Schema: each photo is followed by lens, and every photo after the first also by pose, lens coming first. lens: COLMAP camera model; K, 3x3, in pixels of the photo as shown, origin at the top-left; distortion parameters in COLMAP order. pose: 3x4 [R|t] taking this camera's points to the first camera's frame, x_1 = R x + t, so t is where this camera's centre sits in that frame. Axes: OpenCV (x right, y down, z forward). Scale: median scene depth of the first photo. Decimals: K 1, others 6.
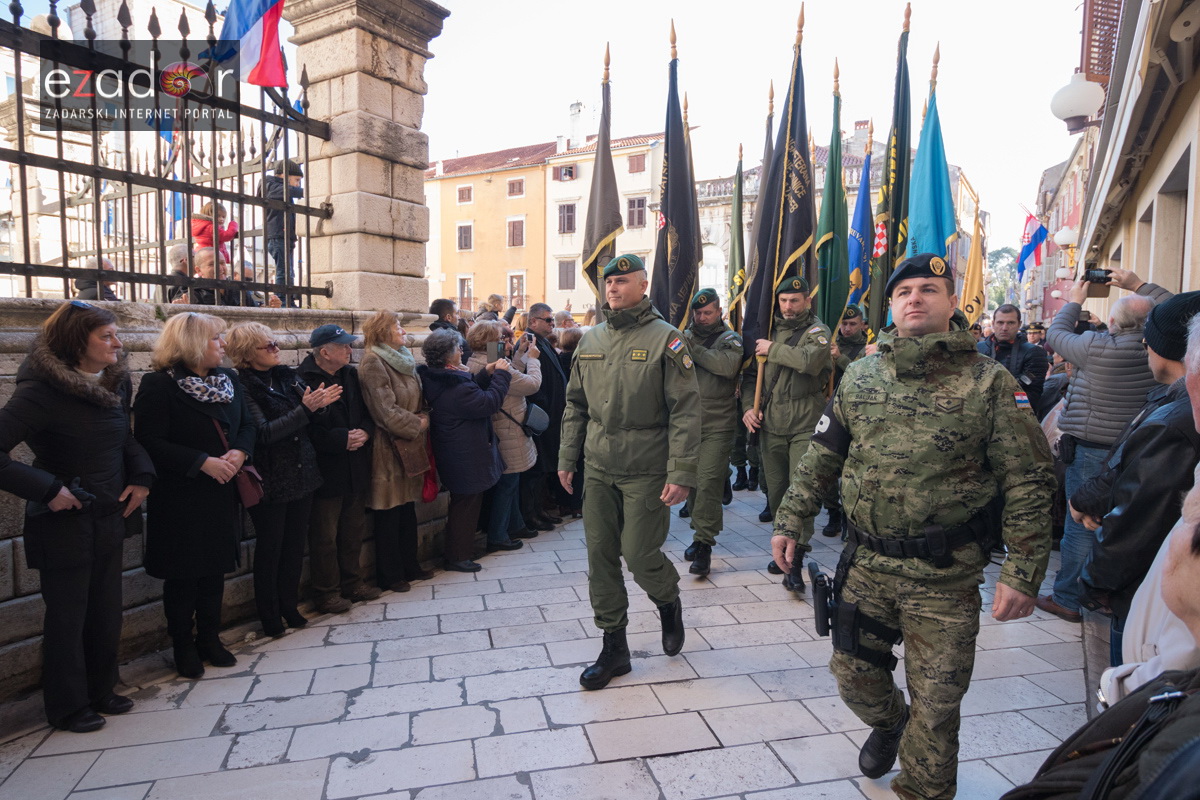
lens RADIAL K [[711.2, 0, 599.8], [0, 711.2, 393.0], [0, 0, 1]] dist [-0.000098, 0.002333]
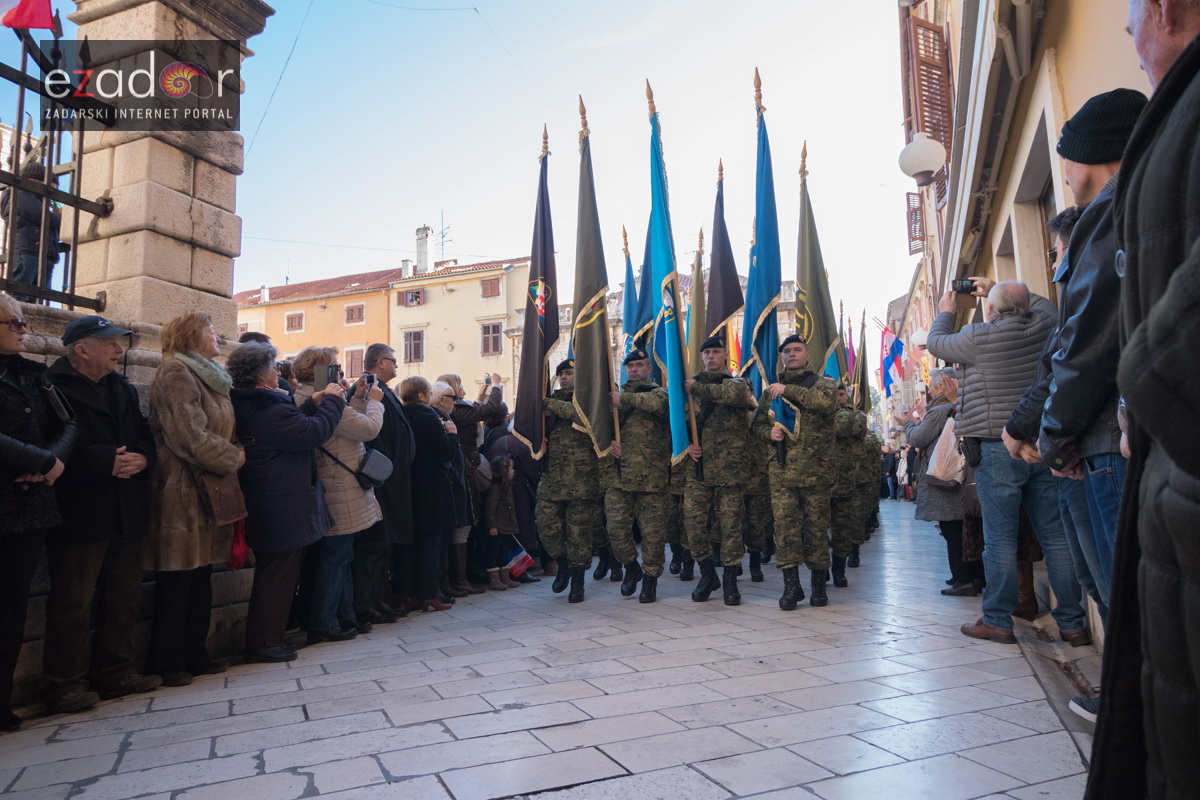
lens RADIAL K [[782.9, 0, 602.9], [0, 782.9, 398.3], [0, 0, 1]] dist [0.005147, 0.001108]
pose [[0.981706, -0.016101, 0.189723, -0.002036], [0.054541, 0.978444, -0.199178, 0.164220], [-0.182426, 0.205881, 0.961423, 0.088084]]
